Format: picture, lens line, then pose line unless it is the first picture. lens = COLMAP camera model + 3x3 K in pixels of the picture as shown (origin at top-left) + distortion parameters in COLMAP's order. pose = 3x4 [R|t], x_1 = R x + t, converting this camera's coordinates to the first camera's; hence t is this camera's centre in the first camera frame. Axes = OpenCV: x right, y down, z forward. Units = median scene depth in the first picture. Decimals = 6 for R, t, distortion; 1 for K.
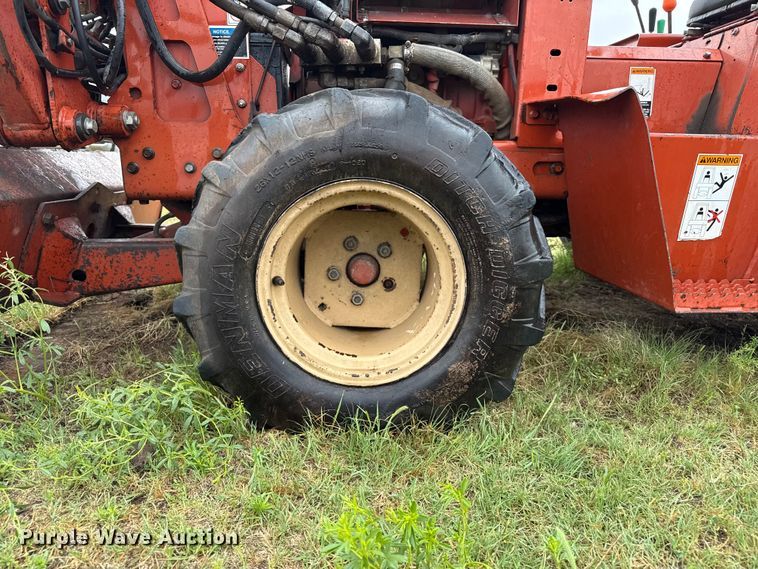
lens RADIAL K [[725.9, 0, 379.0], [0, 725.9, 284.5], [0, 0, 1]] dist [0.062478, -0.011690]
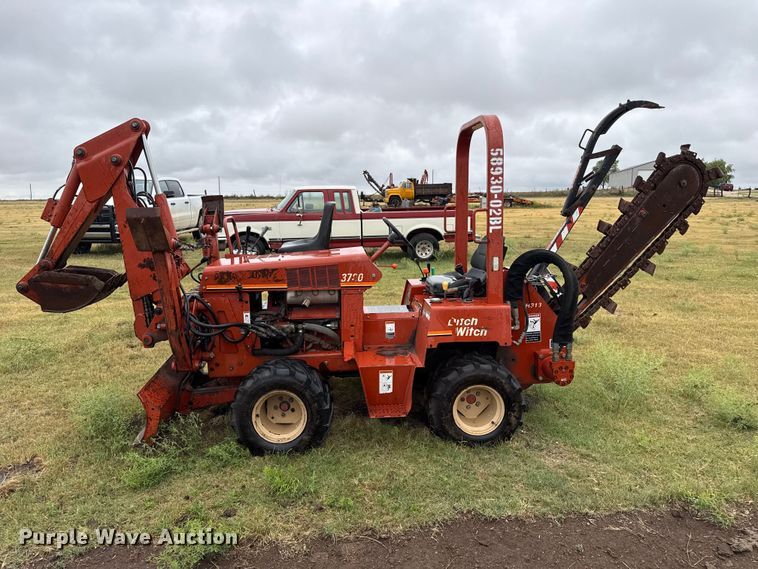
lens RADIAL K [[588.8, 0, 380.5], [0, 588.8, 271.1], [0, 0, 1]] dist [0.064984, -0.249982]
pose [[0.999159, -0.024243, 0.033083, 0.406235], [0.027801, 0.993355, -0.111682, -0.381594], [-0.030156, 0.112508, 0.993193, -2.108791]]
